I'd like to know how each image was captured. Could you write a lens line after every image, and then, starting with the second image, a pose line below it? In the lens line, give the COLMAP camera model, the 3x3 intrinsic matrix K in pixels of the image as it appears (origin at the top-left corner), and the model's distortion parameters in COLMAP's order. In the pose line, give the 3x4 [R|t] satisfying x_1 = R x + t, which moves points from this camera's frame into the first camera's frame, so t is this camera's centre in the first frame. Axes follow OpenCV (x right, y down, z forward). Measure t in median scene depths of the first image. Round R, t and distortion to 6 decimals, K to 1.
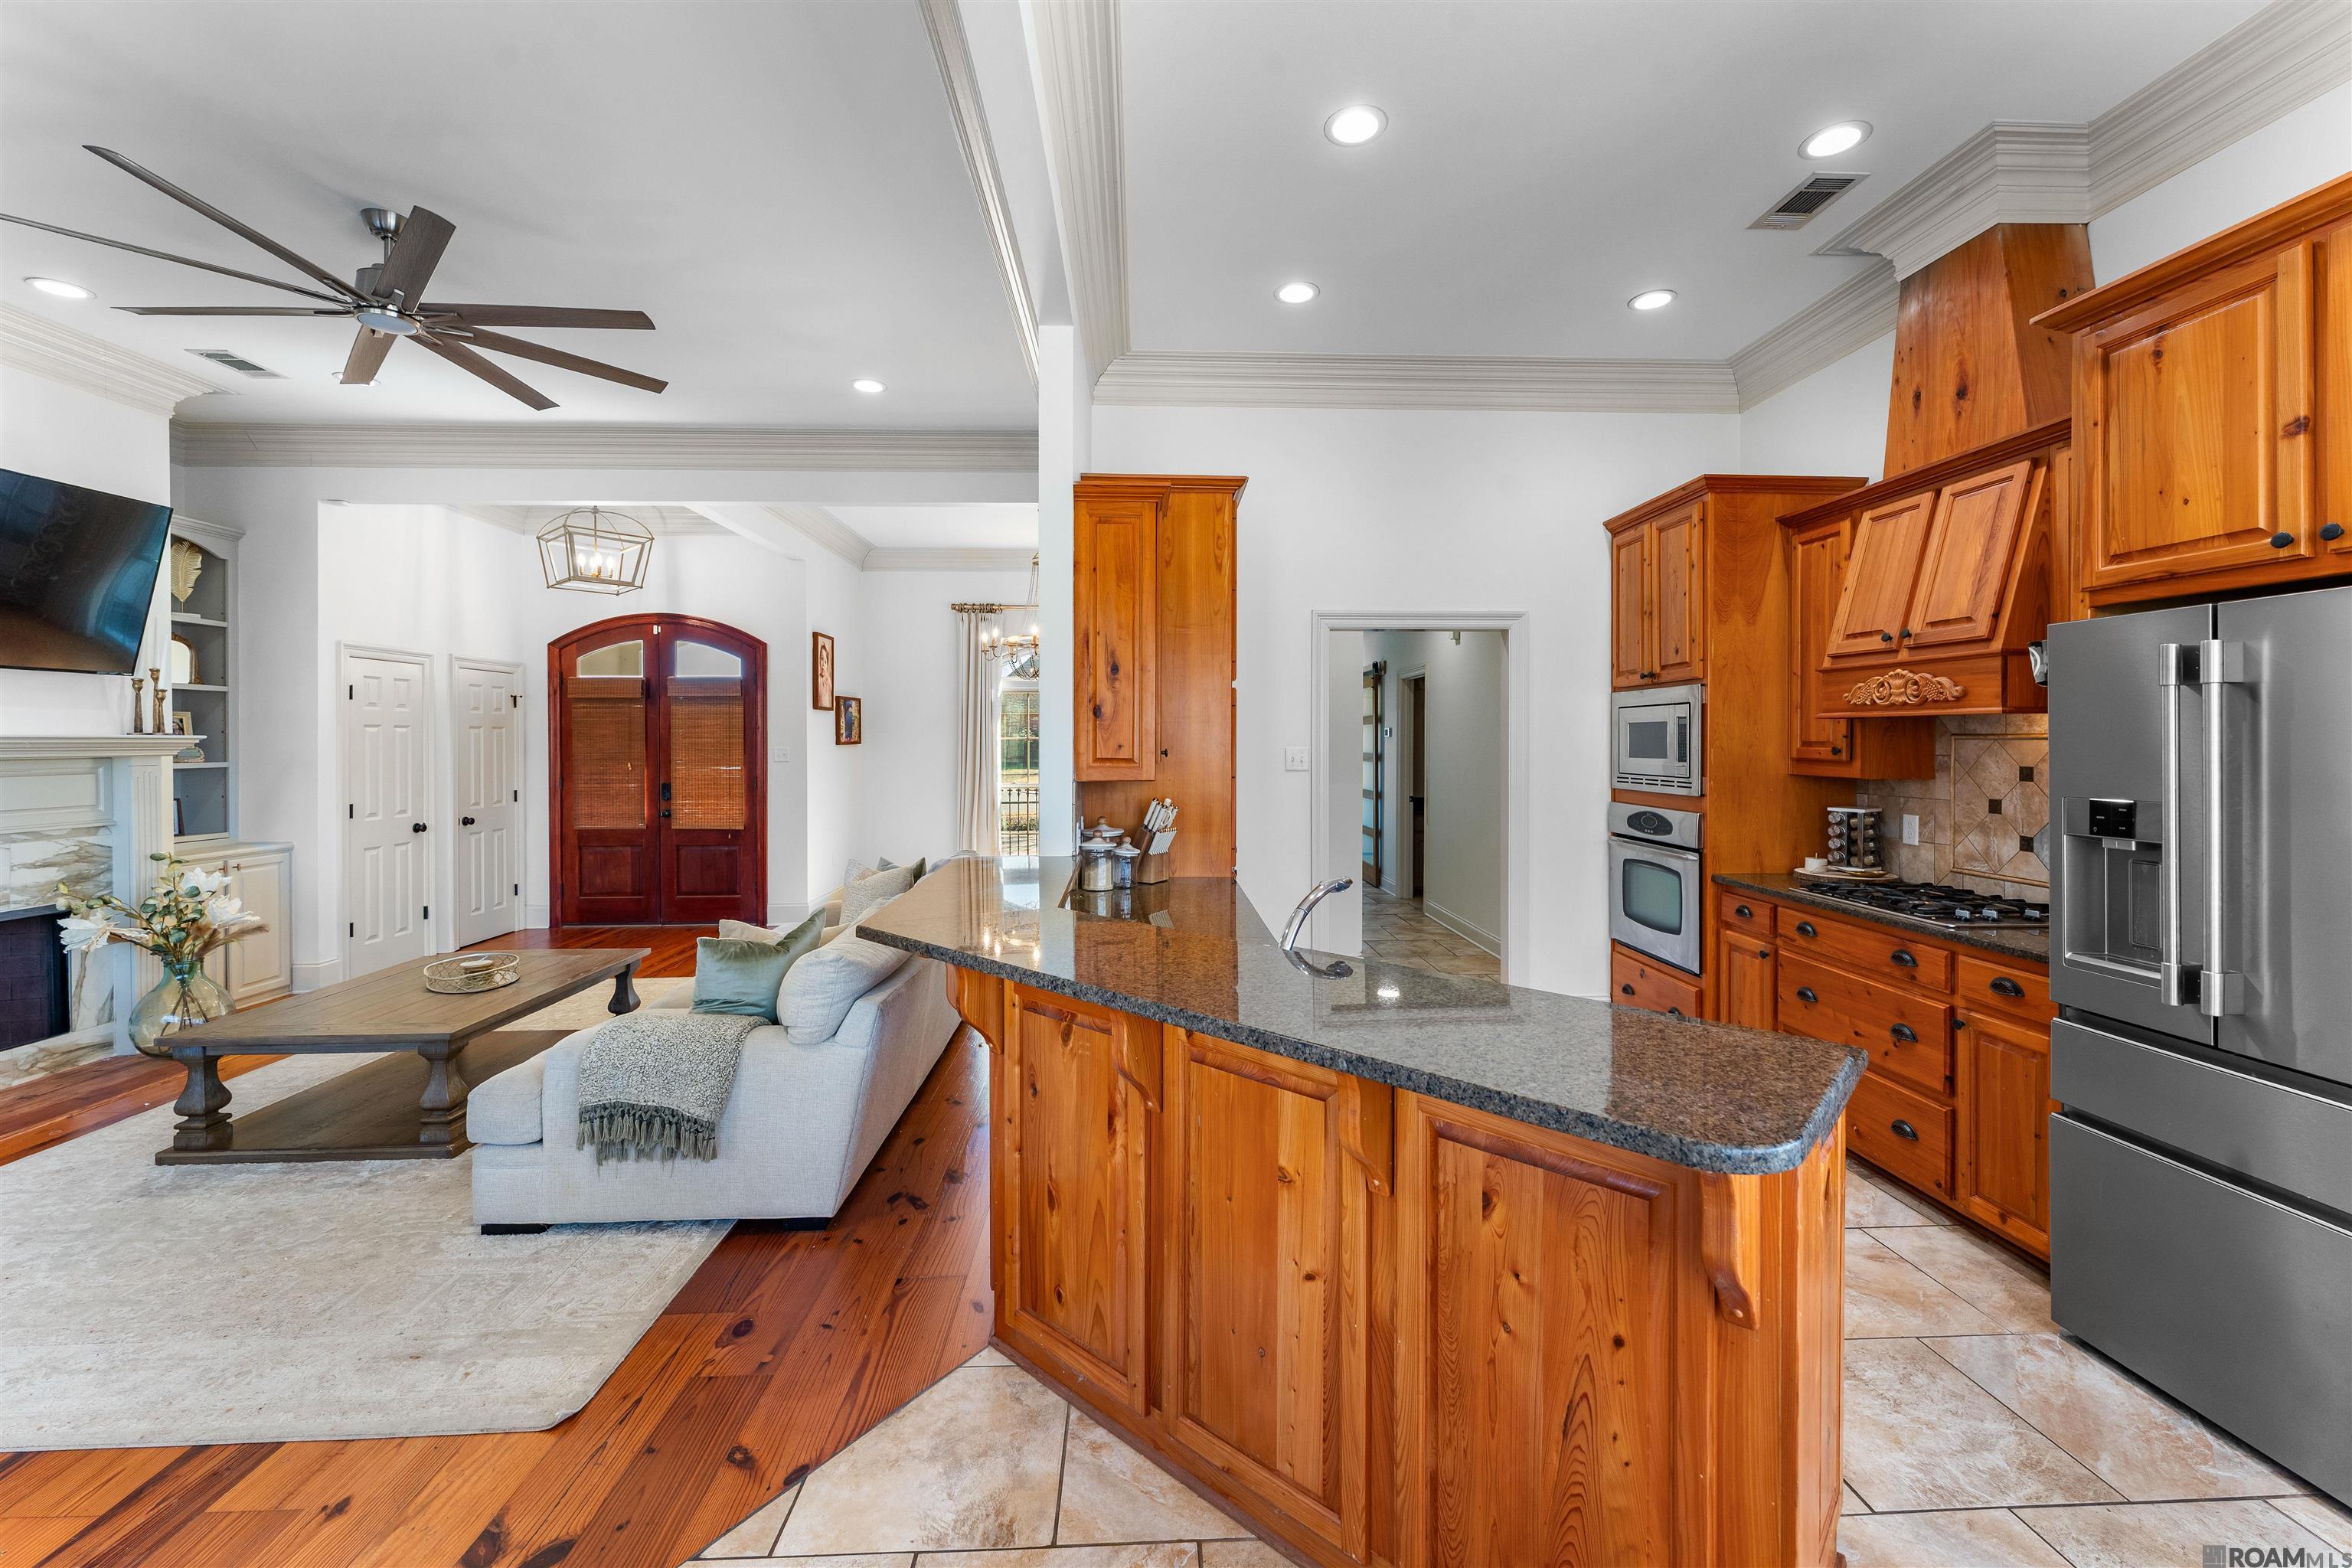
lens RADIAL K [[947.8, 0, 1168.5], [0, 947.8, 746.9], [0, 0, 1]] dist [-0.000921, 0.000087]
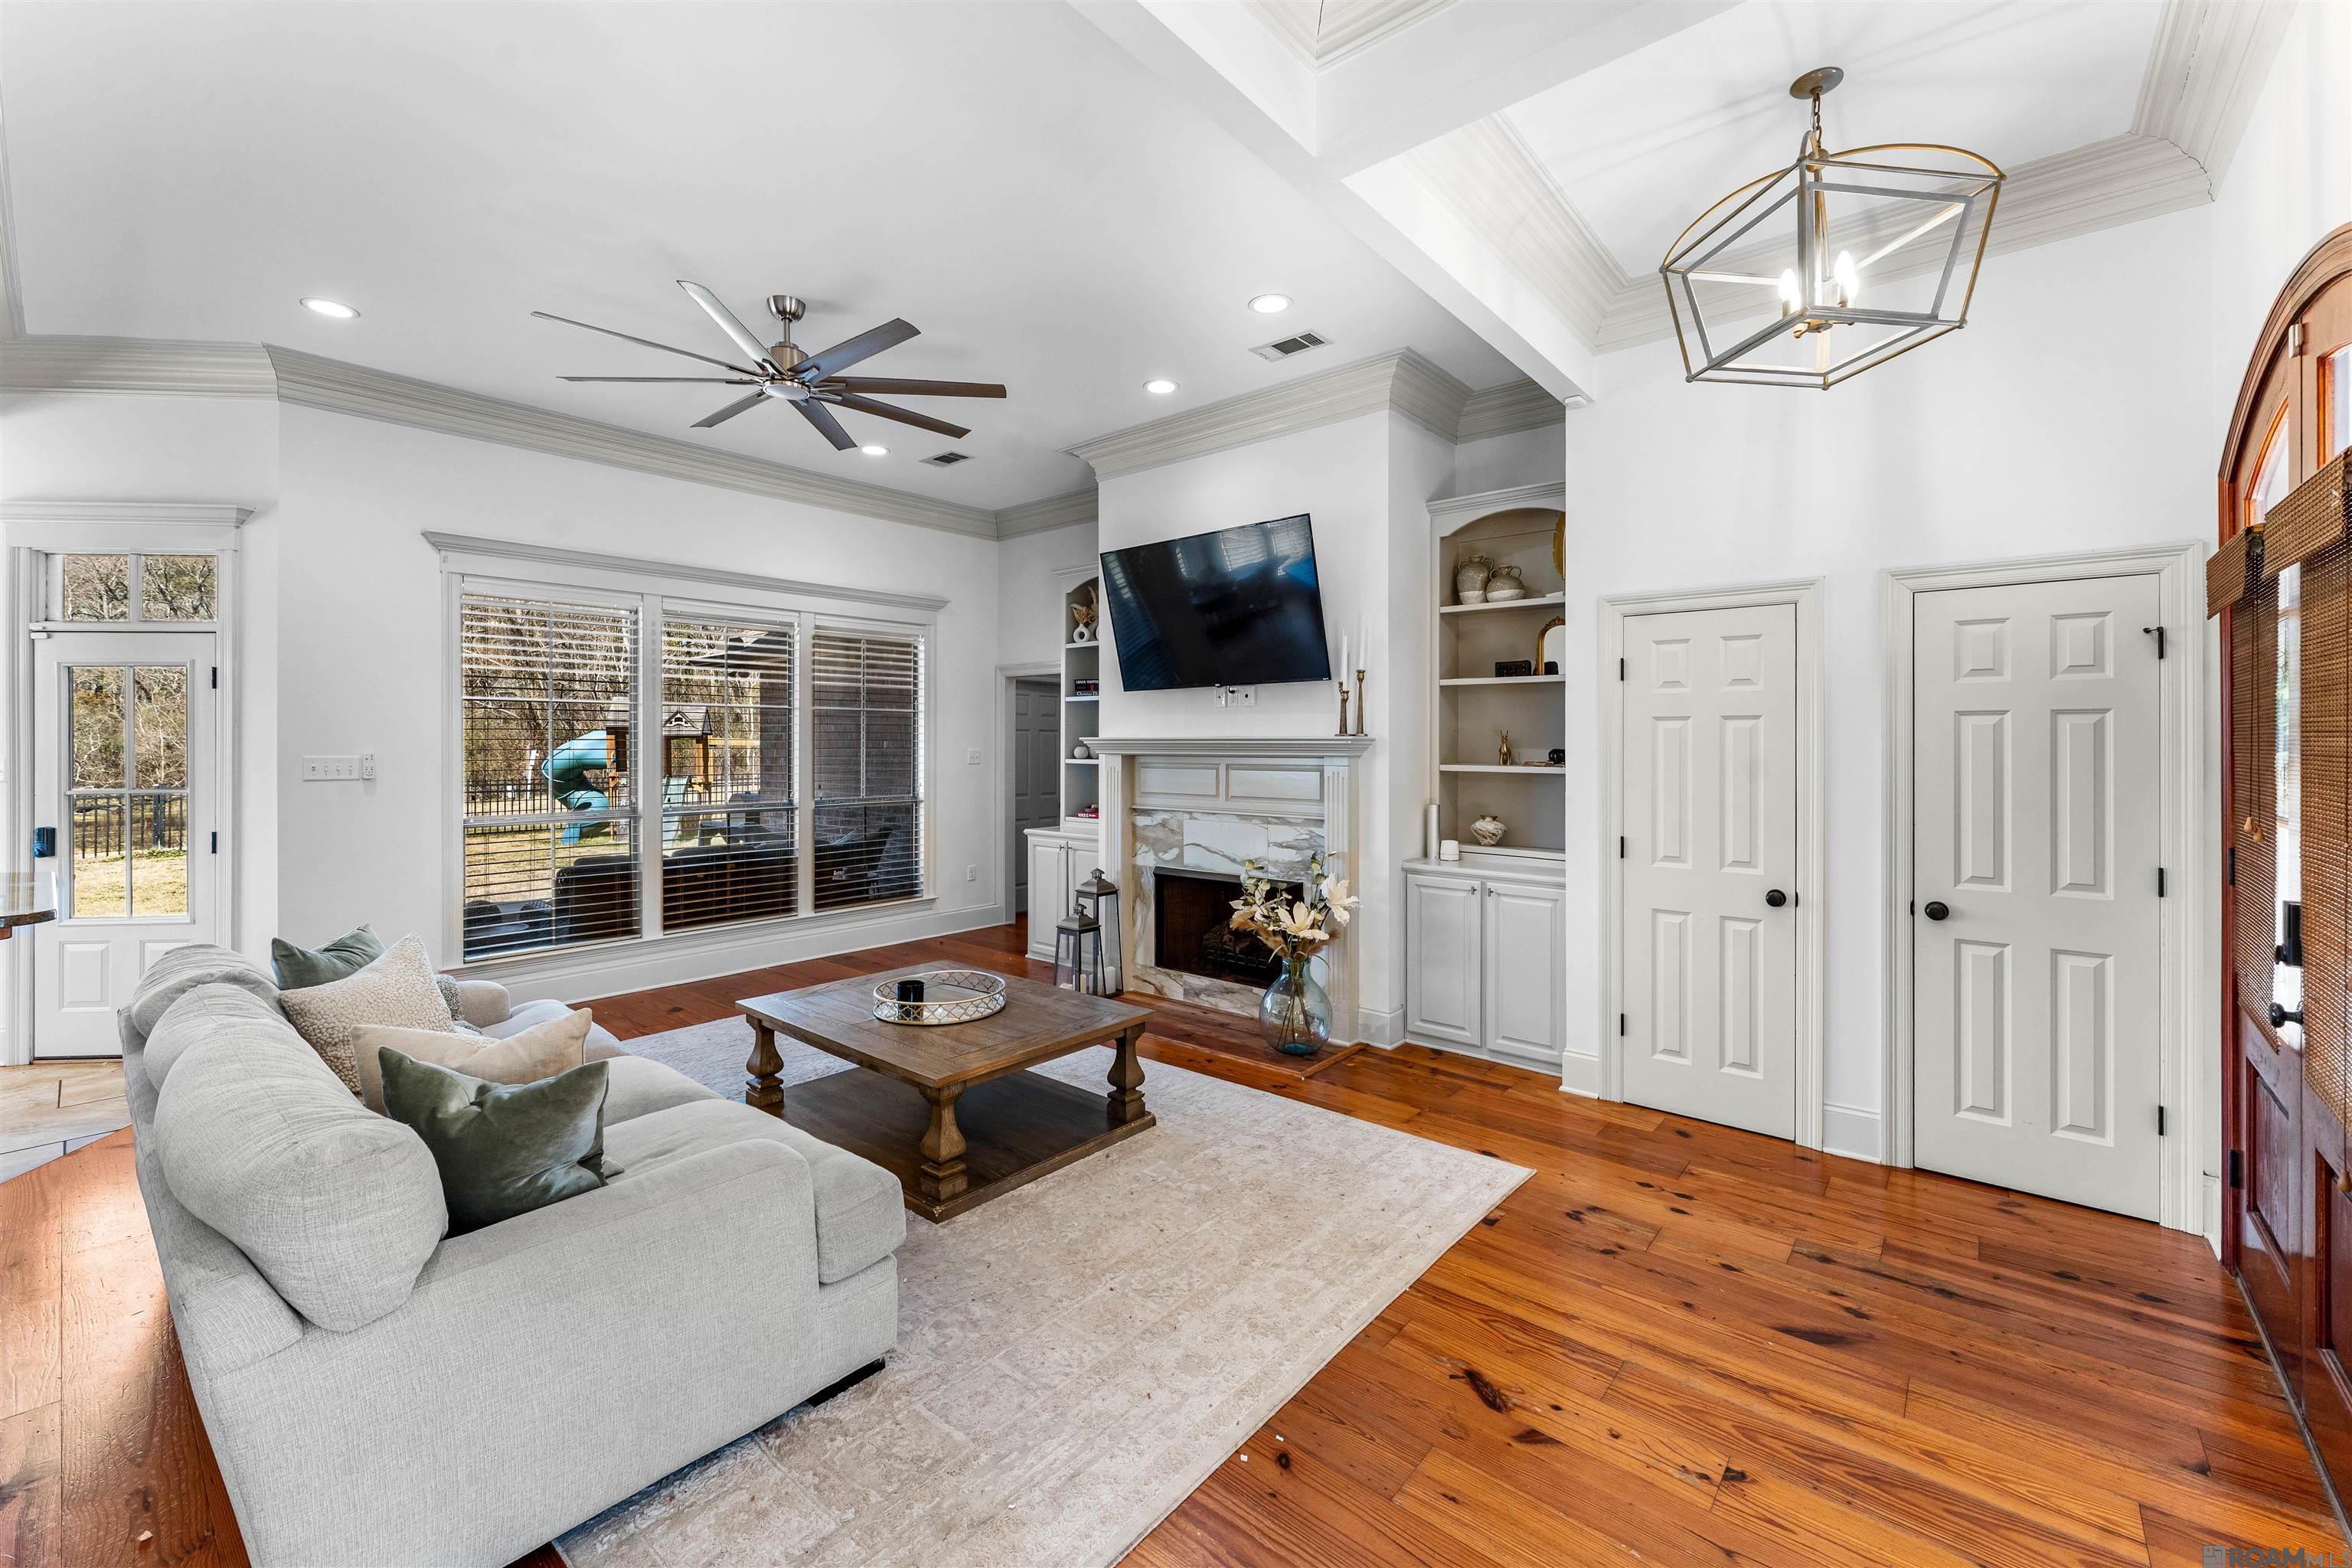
lens RADIAL K [[952.3, 0, 1176.5], [0, 952.3, 741.9], [0, 0, 1]] dist [-0.000916, 0.000086]
pose [[-0.673268, 0.003972, -0.739388, -0.210649], [-0.003048, 0.999962, 0.008147, -0.015302], [0.739392, 0.007739, -0.673231, 1.672080]]
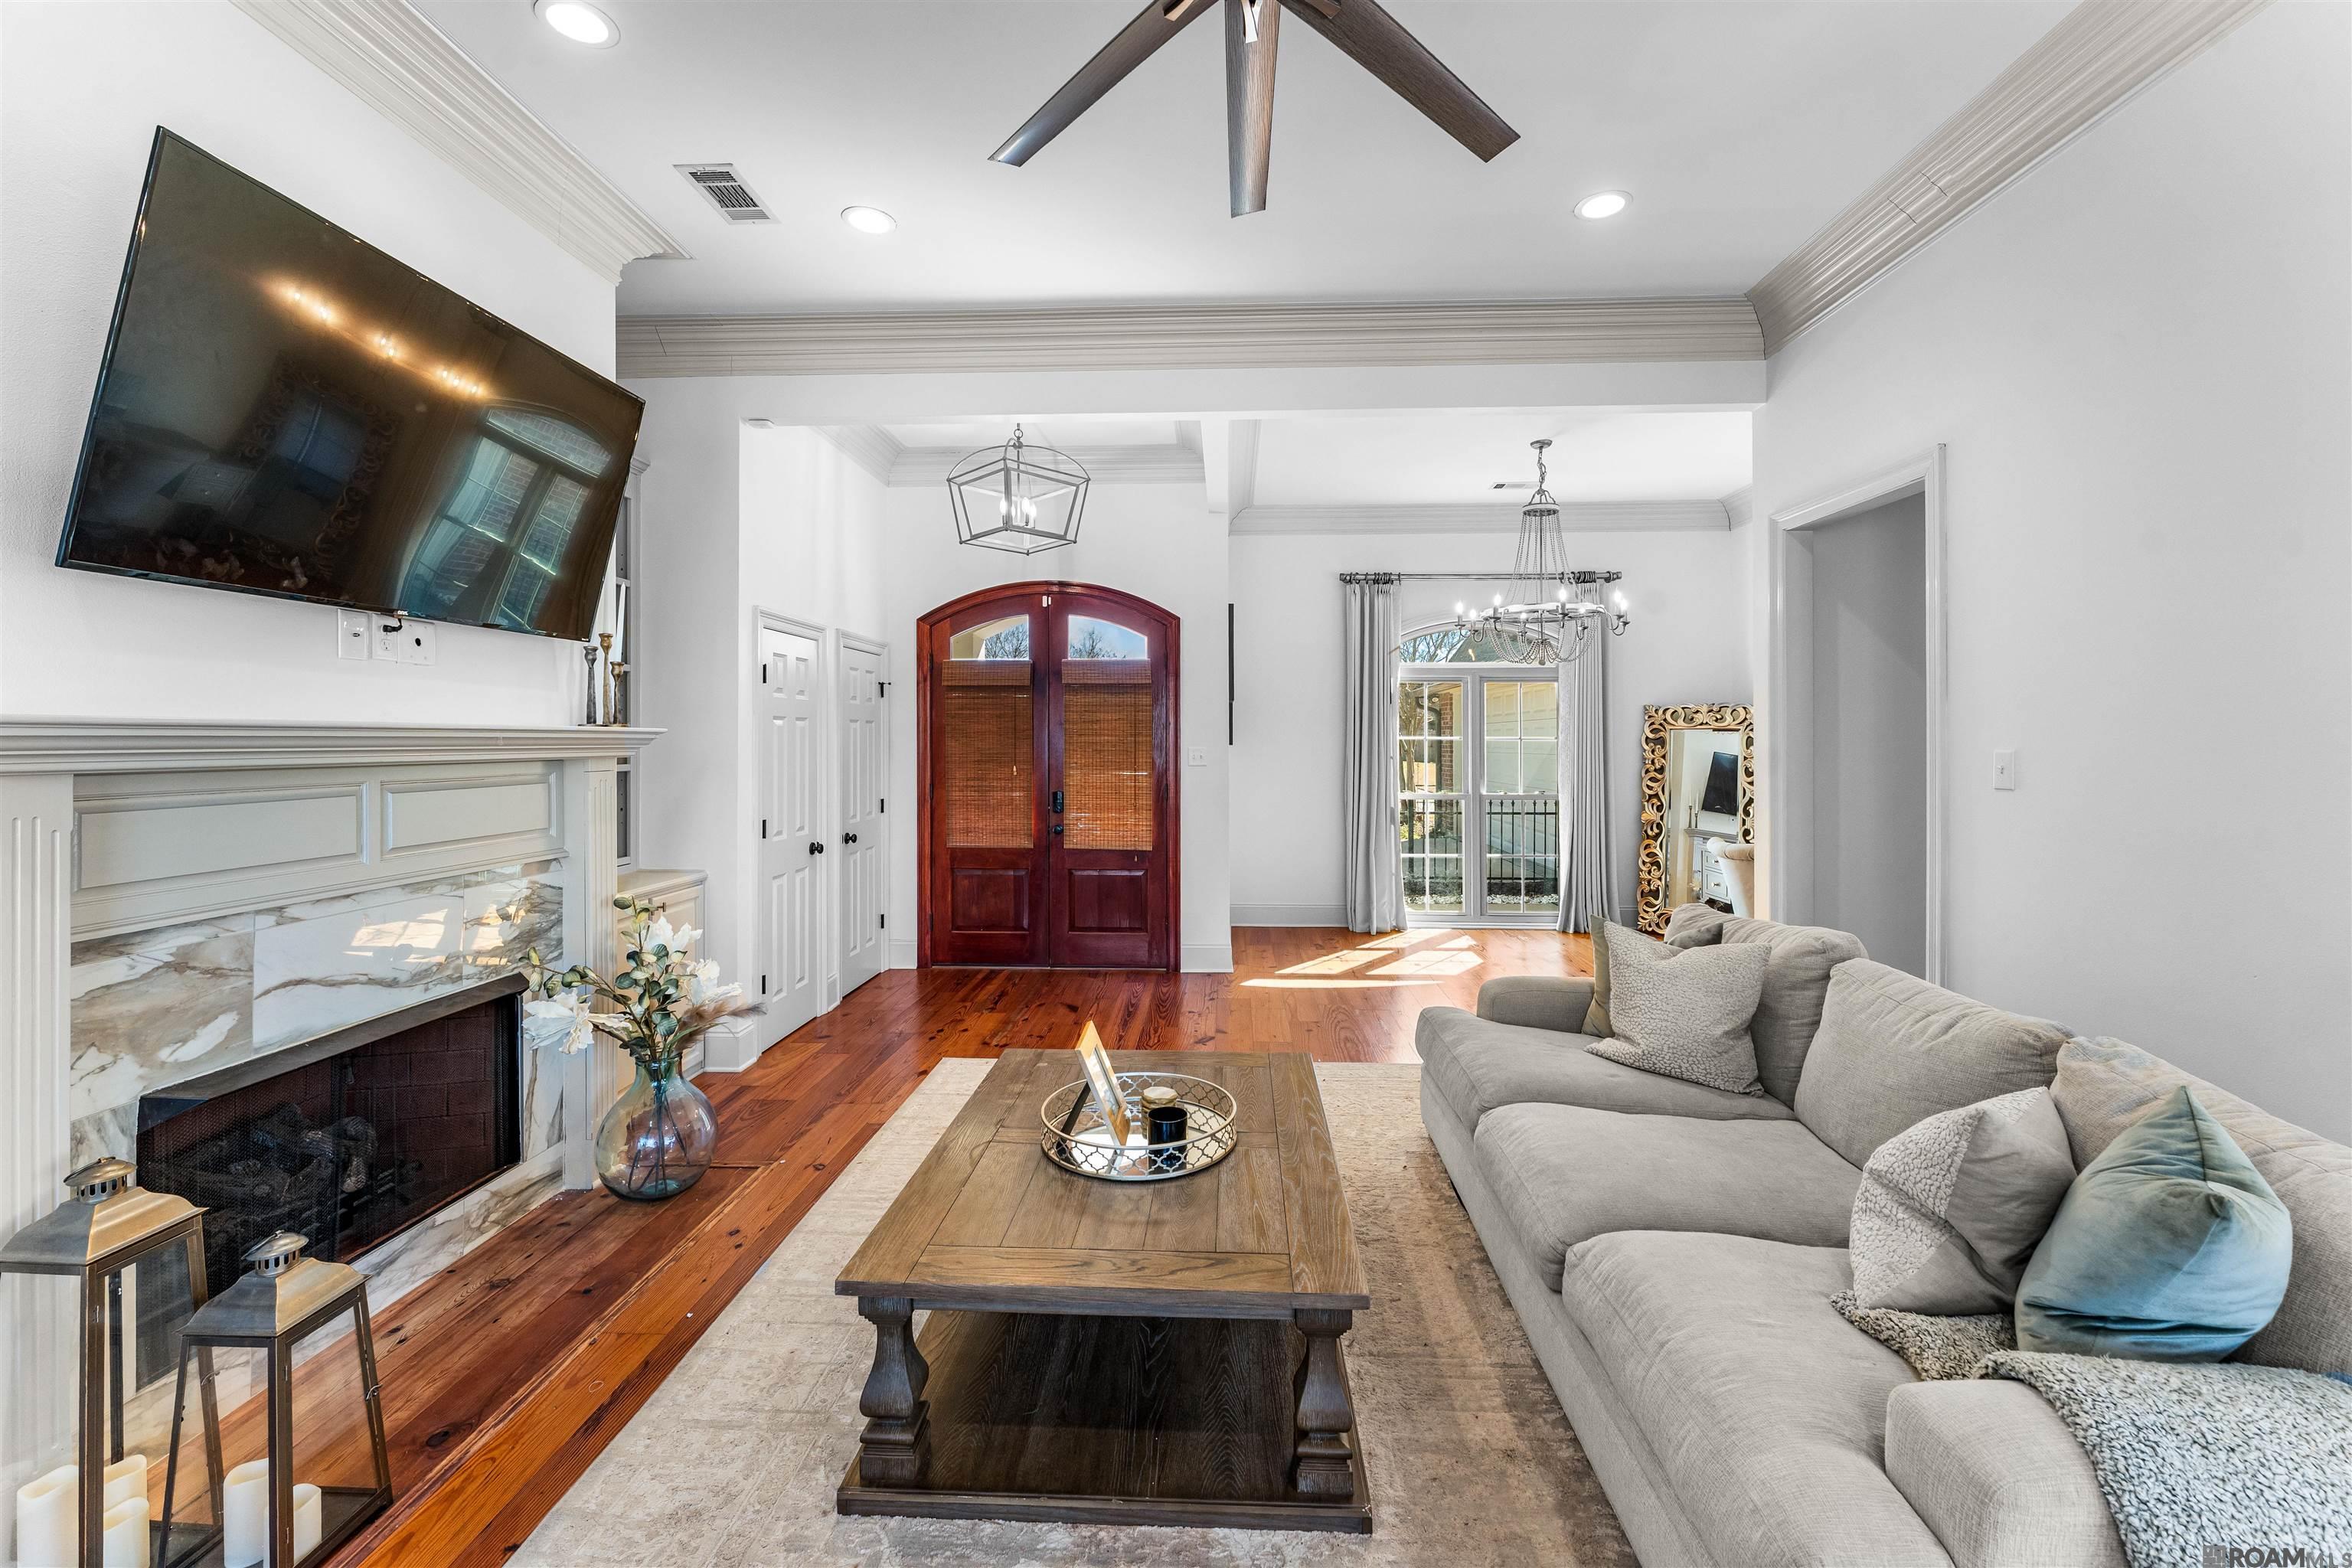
lens RADIAL K [[952.3, 0, 1176.5], [0, 952.3, 741.9], [0, 0, 1]] dist [-0.000916, 0.000086]
pose [[0.996192, 0.004148, -0.087091, -0.636673], [-0.004650, 0.999974, -0.005561, 0.000143], [0.087066, 0.005945, 0.996185, 0.359814]]
